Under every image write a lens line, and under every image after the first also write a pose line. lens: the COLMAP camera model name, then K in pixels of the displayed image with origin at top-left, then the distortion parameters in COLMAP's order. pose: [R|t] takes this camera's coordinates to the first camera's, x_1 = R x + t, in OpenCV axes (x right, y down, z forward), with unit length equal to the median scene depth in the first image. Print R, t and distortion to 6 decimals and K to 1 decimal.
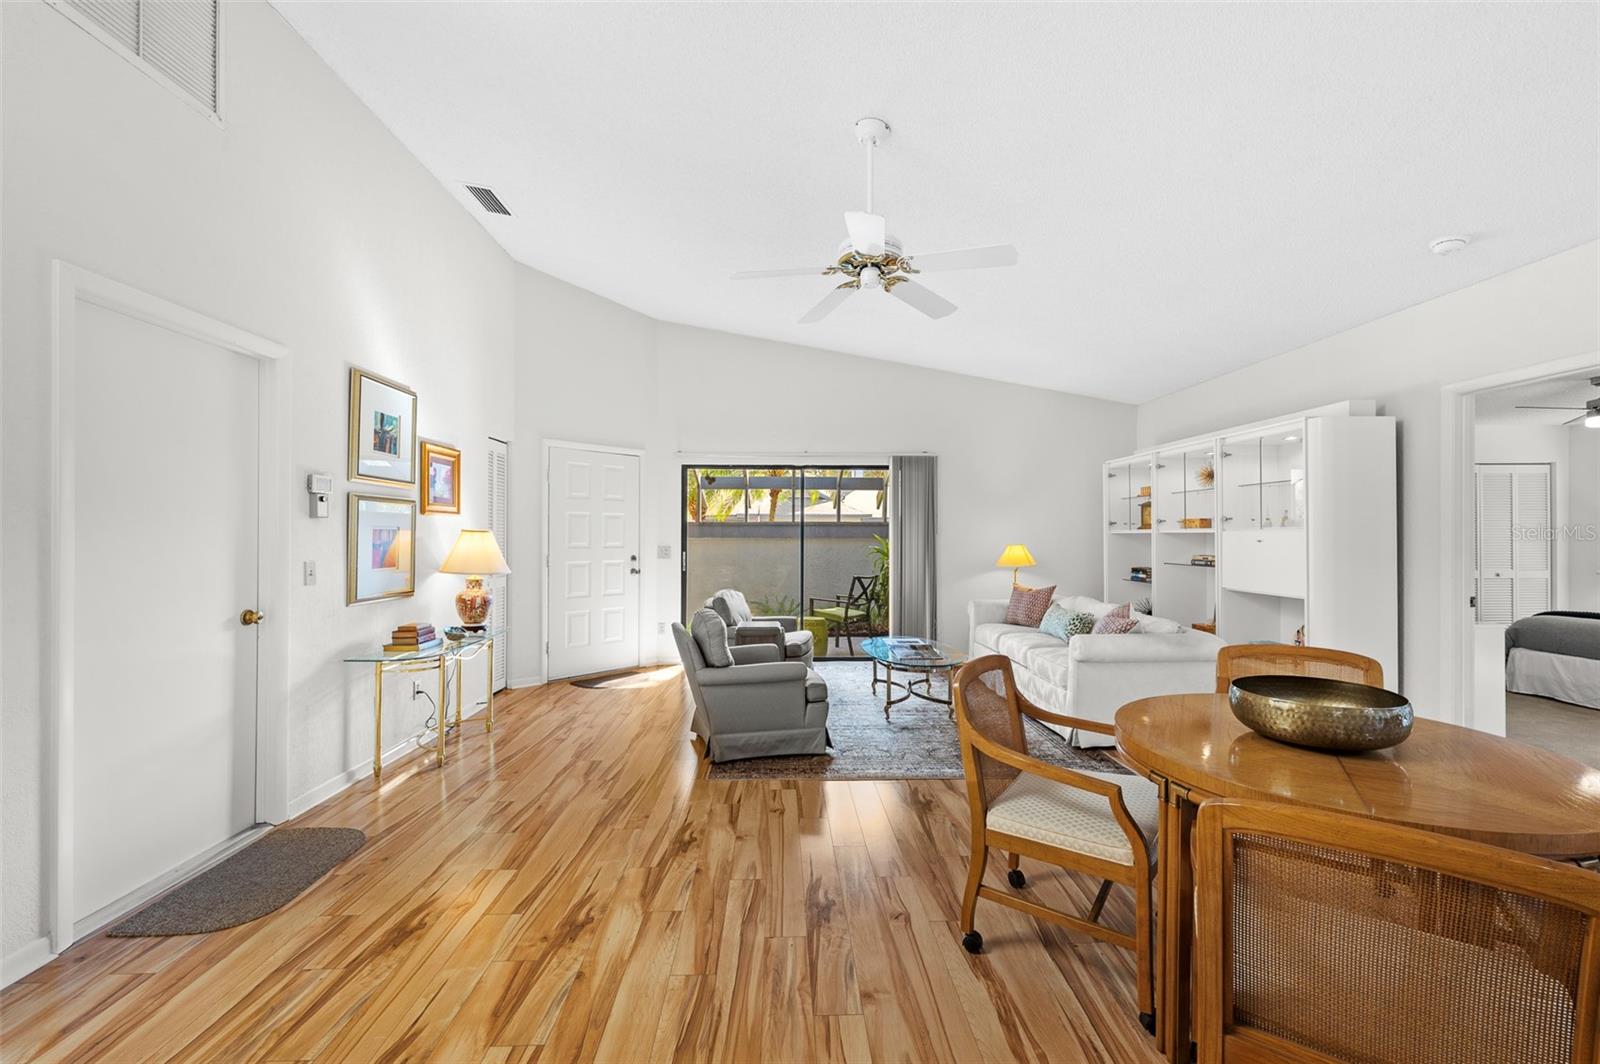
lens RADIAL K [[640.3, 0, 800.2], [0, 640.3, 535.4], [0, 0, 1]] dist [-0.000399, -0.000127]
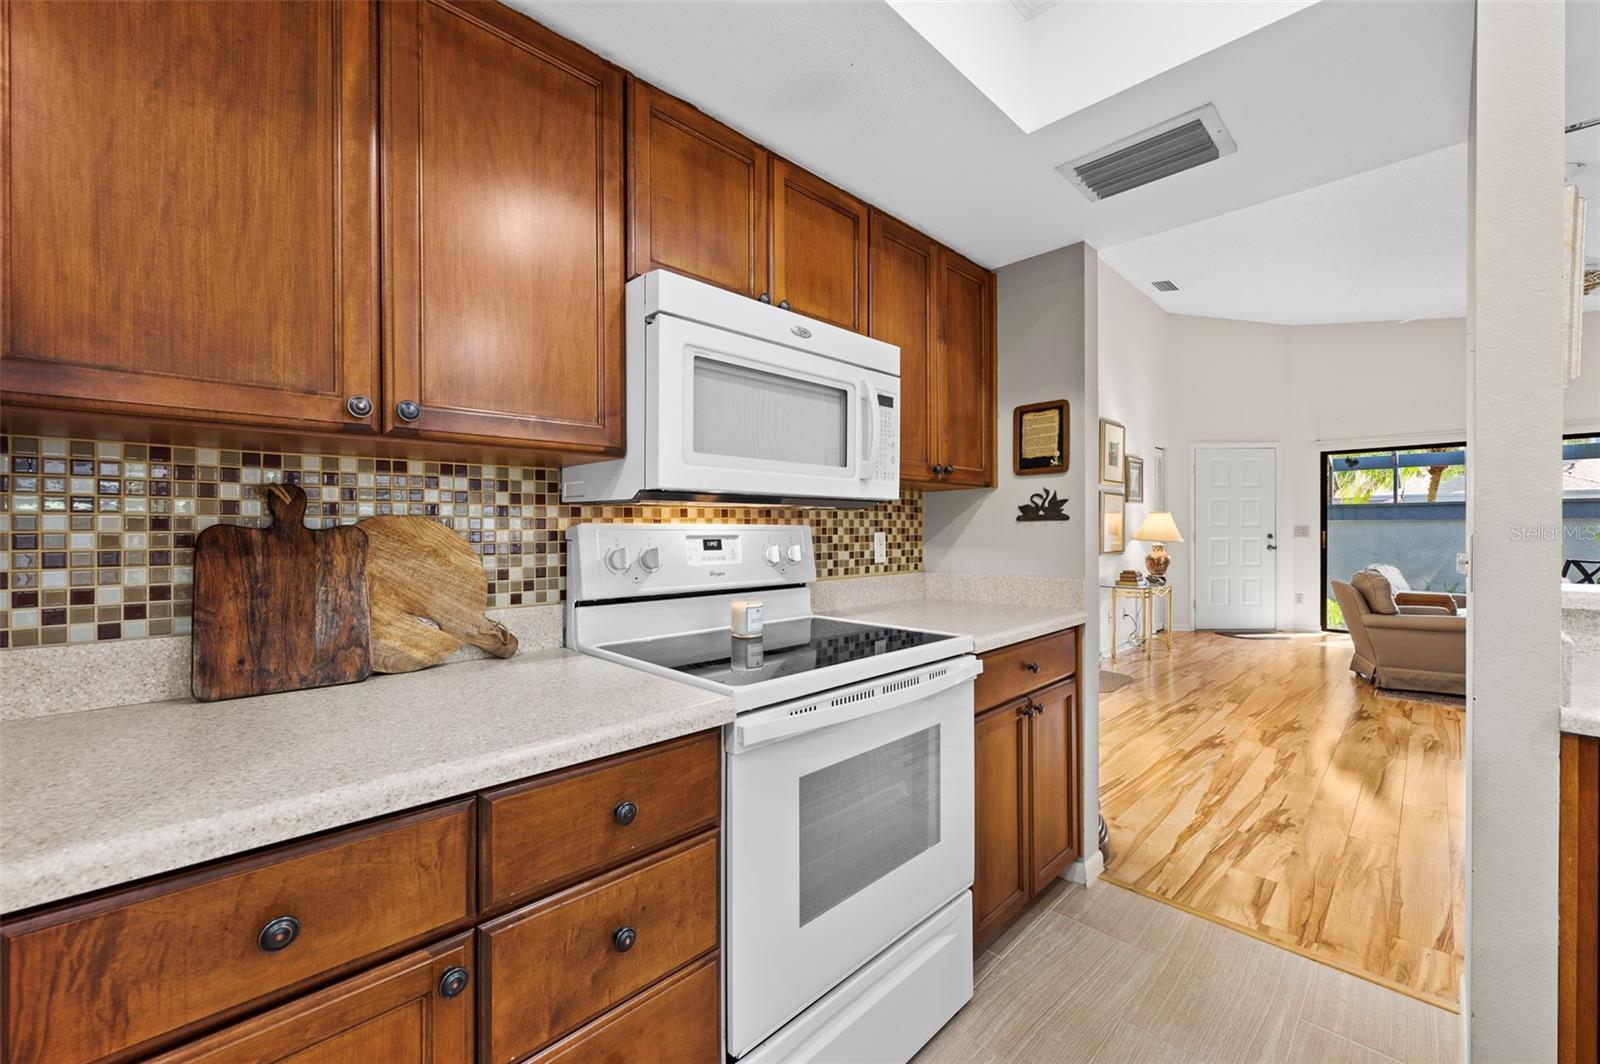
lens RADIAL K [[635.8, 0, 804.1], [0, 635.8, 527.8], [0, 0, 1]] dist [-0.001766, -0.000002]
pose [[0.684171, -0.005847, -0.729298, 0.003885], [0.006560, 0.999977, -0.001863, 0.025812], [0.729292, -0.003510, 0.684193, -0.616241]]
